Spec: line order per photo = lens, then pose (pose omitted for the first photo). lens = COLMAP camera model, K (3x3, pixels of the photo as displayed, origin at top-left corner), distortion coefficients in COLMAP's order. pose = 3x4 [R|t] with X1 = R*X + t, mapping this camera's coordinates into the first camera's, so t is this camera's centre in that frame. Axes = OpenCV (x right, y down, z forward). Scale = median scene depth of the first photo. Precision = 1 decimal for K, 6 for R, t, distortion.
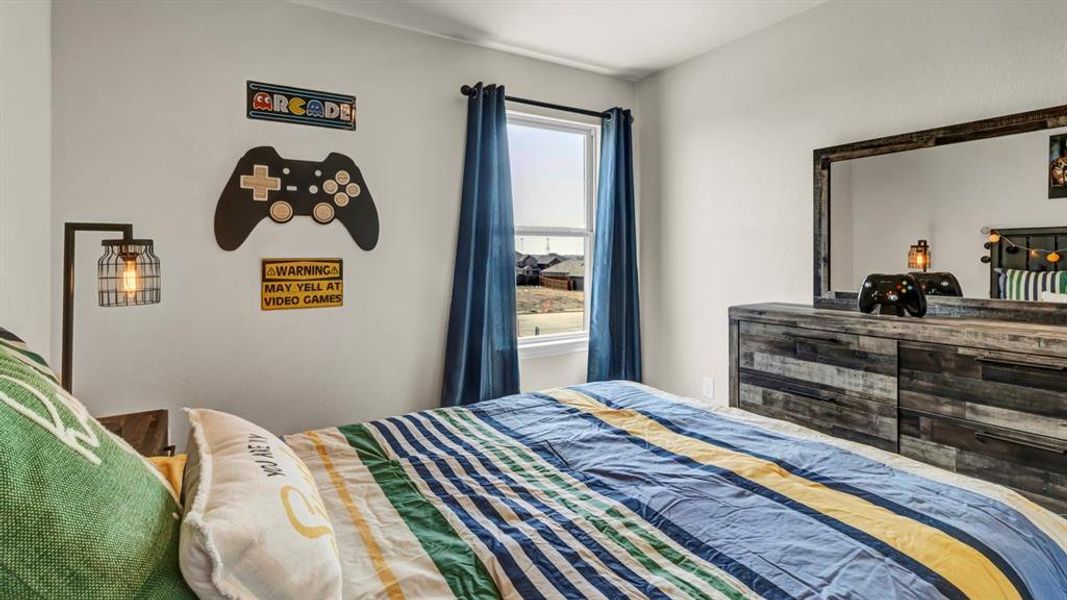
lens RADIAL K [[512.3, 0, 530.9], [0, 512.3, 296.9], [0, 0, 1]] dist [0.000671, 0.000103]
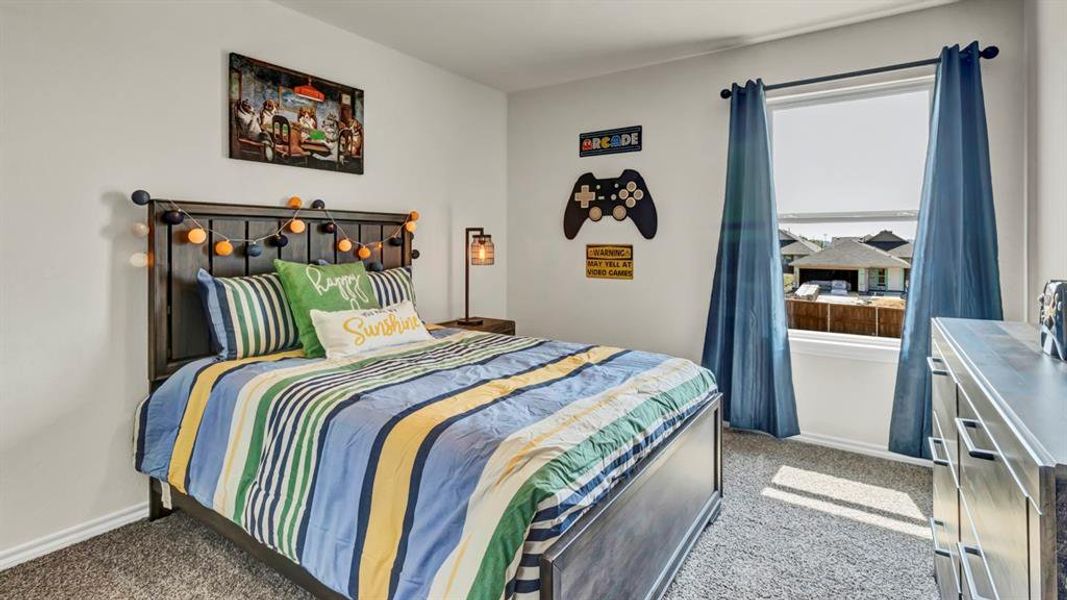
lens RADIAL K [[512.3, 0, 540.6], [0, 512.3, 295.2], [0, 0, 1]] dist [0.000671, 0.000103]
pose [[0.413787, 0.099099, -0.904964, 0.838836], [-0.077689, 0.994275, 0.073357, -0.023299], [0.907053, 0.039952, 0.419117, 0.211889]]
